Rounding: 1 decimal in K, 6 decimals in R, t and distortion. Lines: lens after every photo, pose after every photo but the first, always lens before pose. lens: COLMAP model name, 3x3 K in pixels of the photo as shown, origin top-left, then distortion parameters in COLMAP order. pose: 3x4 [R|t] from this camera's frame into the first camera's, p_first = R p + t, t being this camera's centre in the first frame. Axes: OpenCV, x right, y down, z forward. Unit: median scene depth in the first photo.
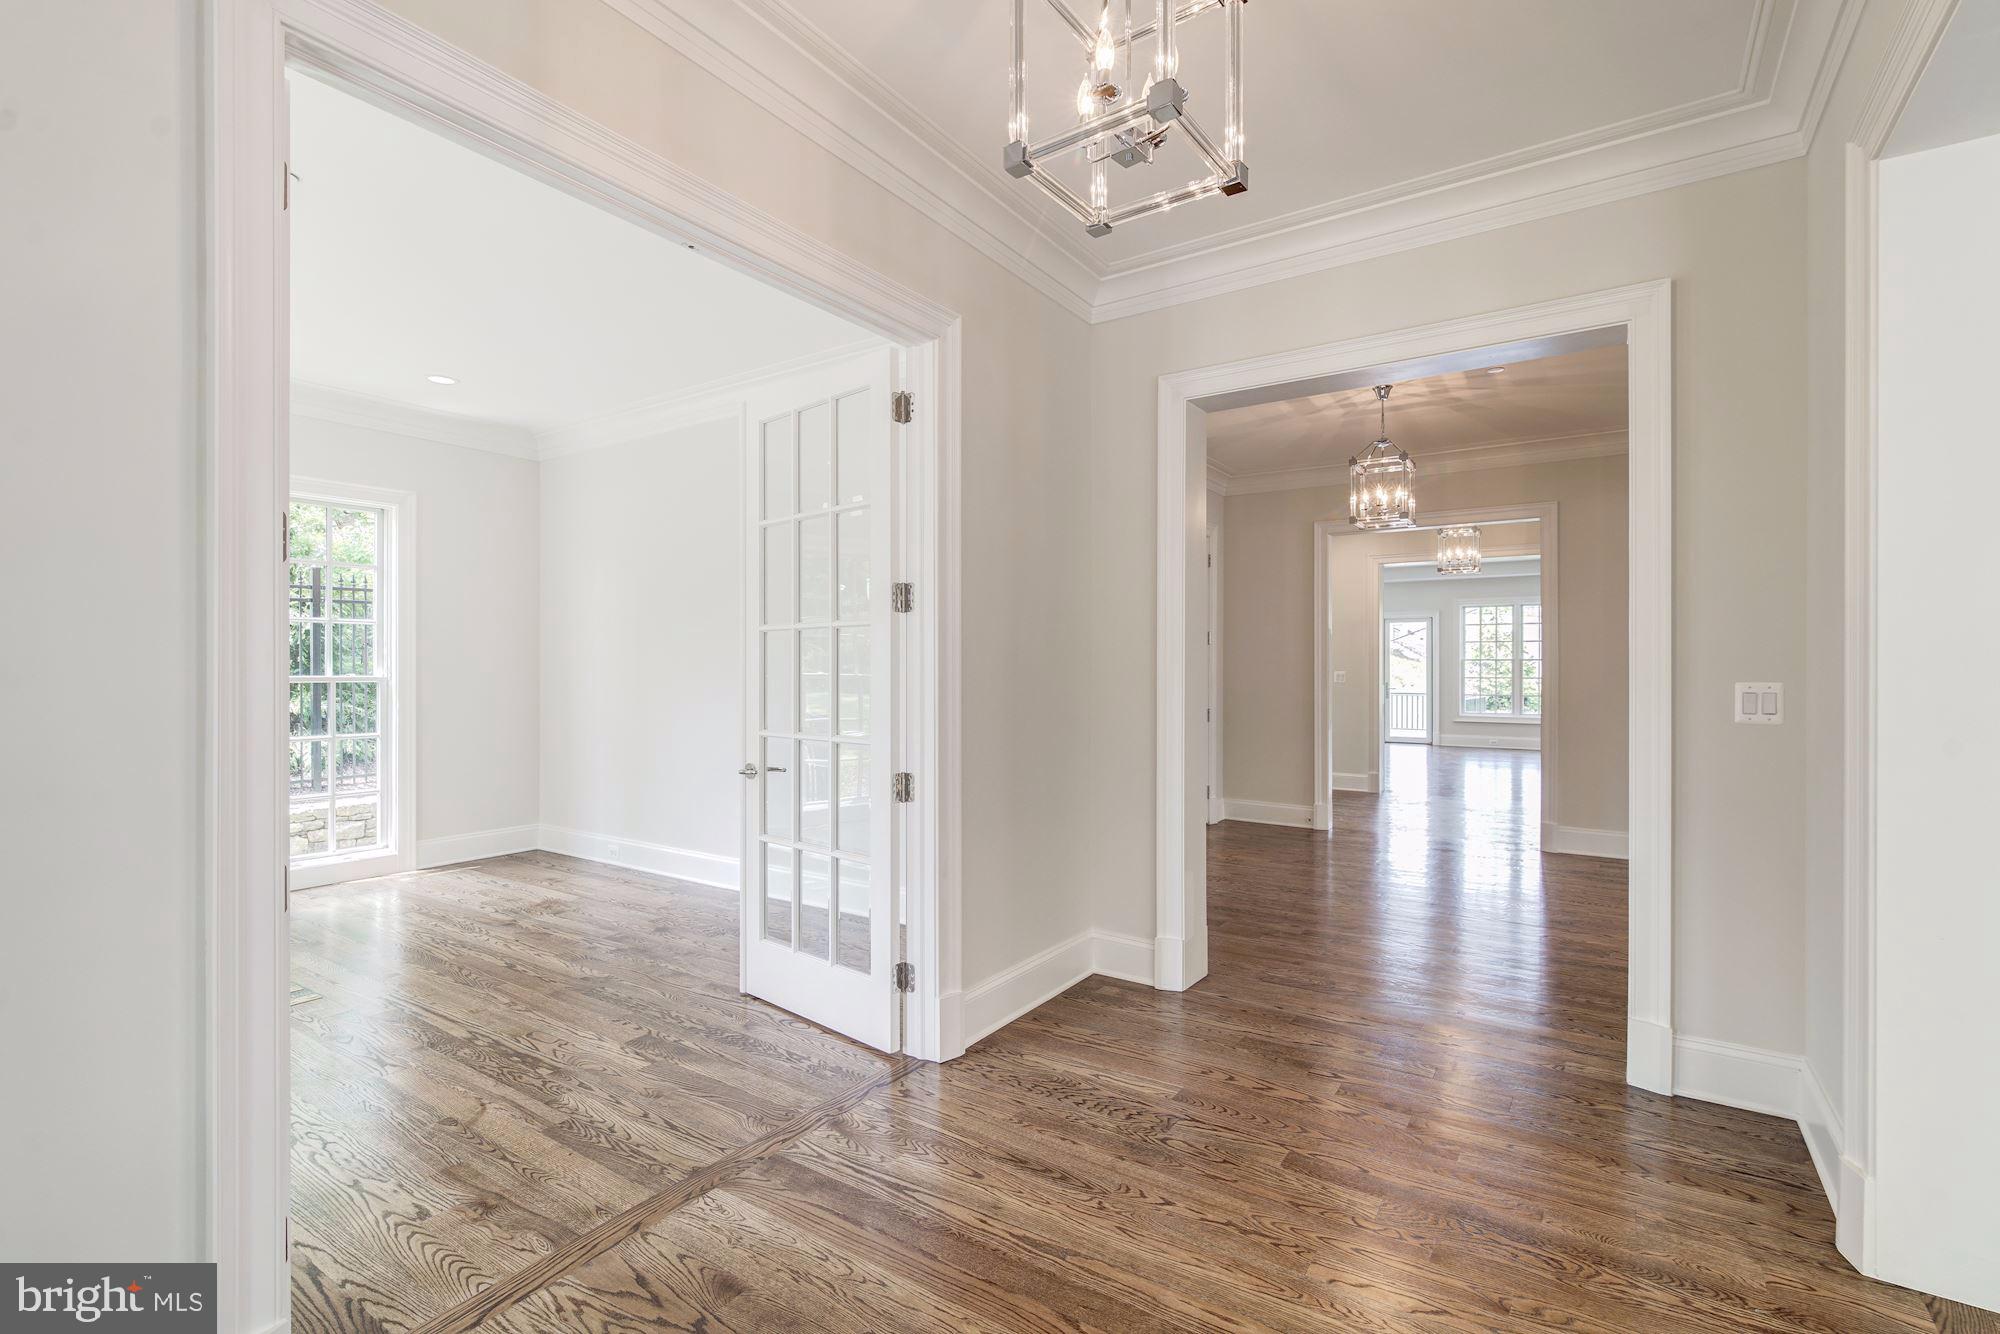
lens RADIAL K [[920.5, 0, 1002.2], [0, 920.5, 667.5], [0, 0, 1]] dist [0.002579, 0.000446]
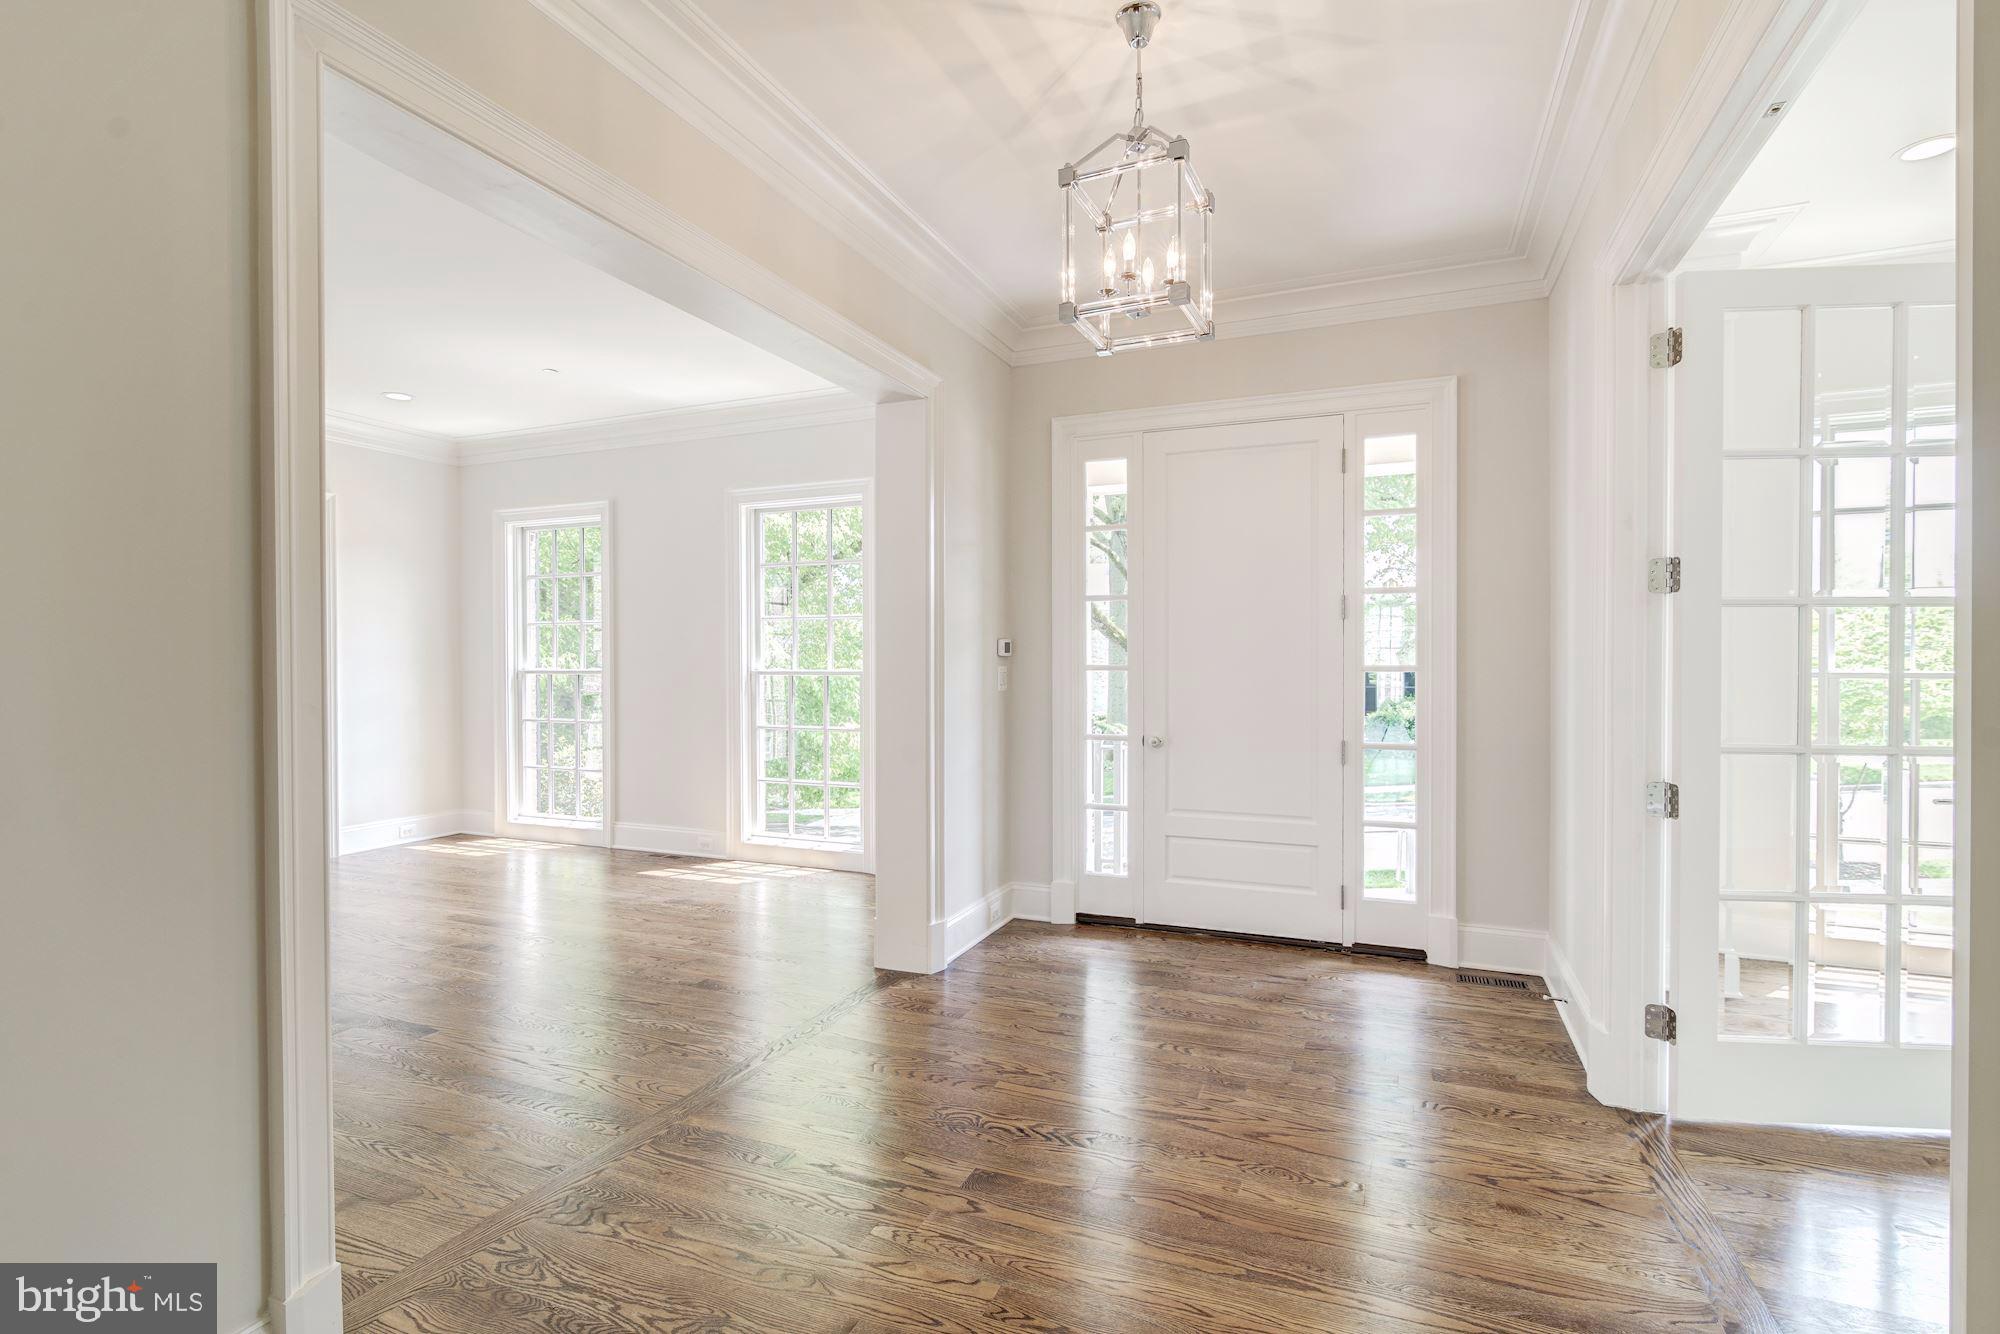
lens RADIAL K [[920.5, 0, 1004.5], [0, 920.5, 669.0], [0, 0, 1]] dist [0.002579, 0.000446]
pose [[-0.981043, 0.001930, -0.193782, 0.497843], [0.000176, 0.999959, 0.009067, 0.014301], [0.193792, 0.008861, -0.981003, 1.889081]]
